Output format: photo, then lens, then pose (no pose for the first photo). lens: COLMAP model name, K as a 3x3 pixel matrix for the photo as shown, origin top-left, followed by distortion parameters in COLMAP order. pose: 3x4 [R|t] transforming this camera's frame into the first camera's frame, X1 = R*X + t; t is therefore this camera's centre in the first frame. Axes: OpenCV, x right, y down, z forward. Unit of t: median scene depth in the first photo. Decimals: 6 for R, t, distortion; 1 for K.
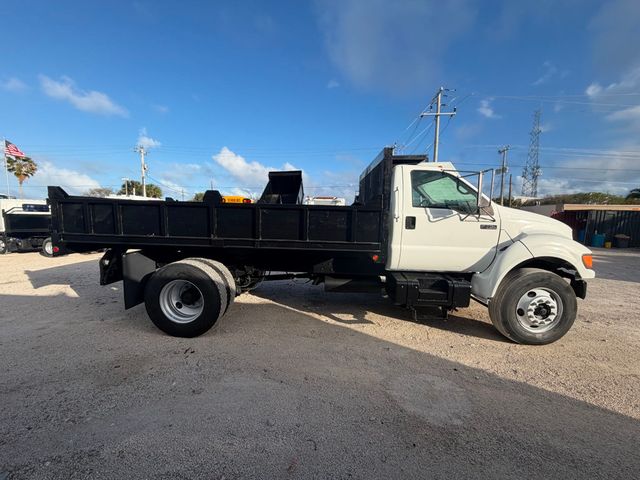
lens RADIAL K [[253.9, 0, 319.3], [0, 253.9, 242.2], [0, 0, 1]] dist [0.001362, 0.000178]
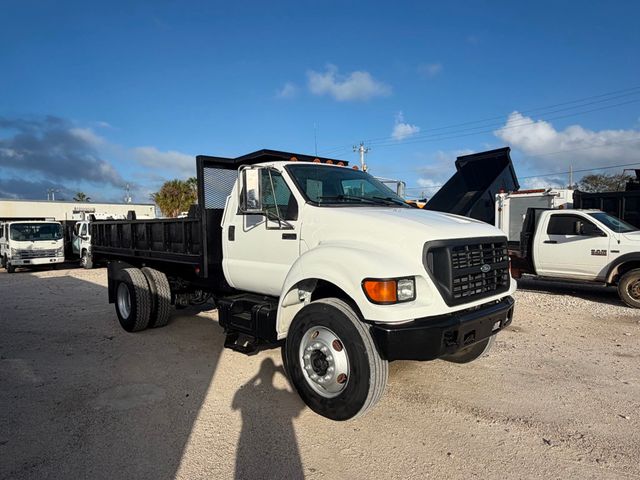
lens RADIAL K [[422.0, 0, 320.0], [0, 422.0, 240.0], [0, 0, 1]] dist [0.004821, 0.001551]
pose [[0.710671, -0.010428, -0.703447, 1.582703], [-0.042737, 0.997404, -0.057961, 0.017637], [0.702225, 0.071255, 0.708380, 0.191125]]
